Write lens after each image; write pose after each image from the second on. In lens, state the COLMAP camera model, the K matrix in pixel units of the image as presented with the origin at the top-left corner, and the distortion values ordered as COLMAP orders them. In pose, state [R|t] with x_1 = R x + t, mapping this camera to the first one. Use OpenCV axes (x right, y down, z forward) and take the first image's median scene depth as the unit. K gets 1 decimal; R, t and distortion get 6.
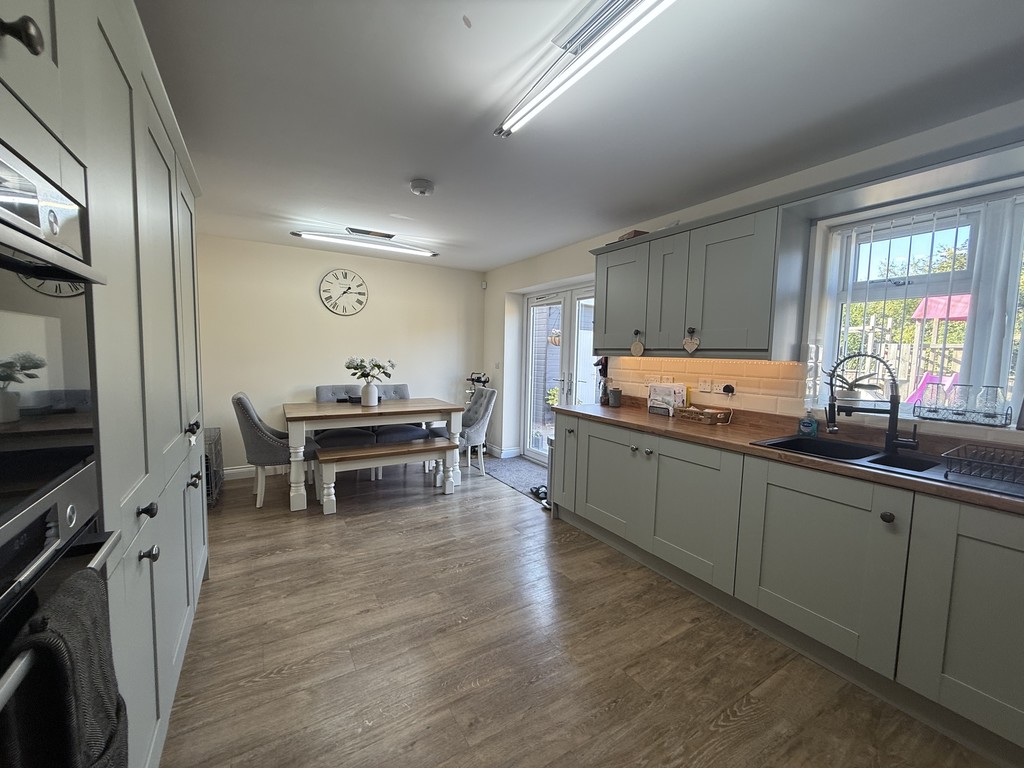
lens RADIAL K [[403.5, 0, 512.0], [0, 403.5, 384.0], [0, 0, 1]] dist [0.000956, 0.000156]
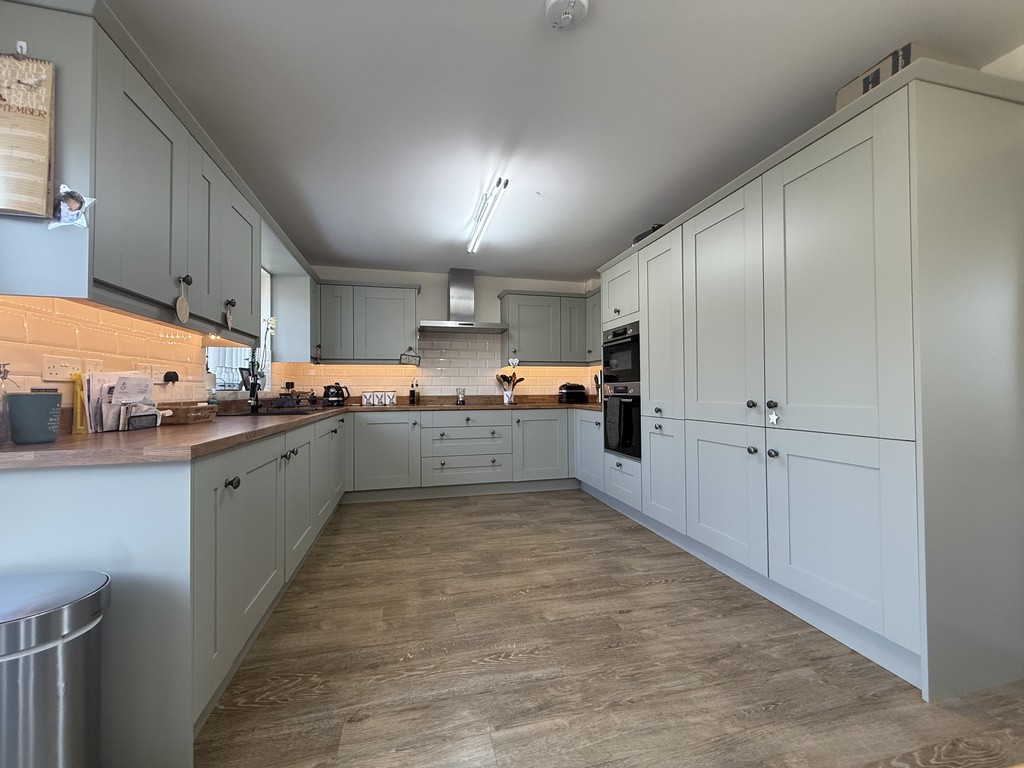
lens RADIAL K [[403.5, 0, 512.0], [0, 403.5, 384.0], [0, 0, 1]] dist [0.000956, 0.000156]
pose [[-0.950485, -0.011903, 0.310542, -0.207004], [0.008273, 0.997943, 0.063572, -0.011153], [-0.310660, 0.062993, -0.948431, 0.994756]]
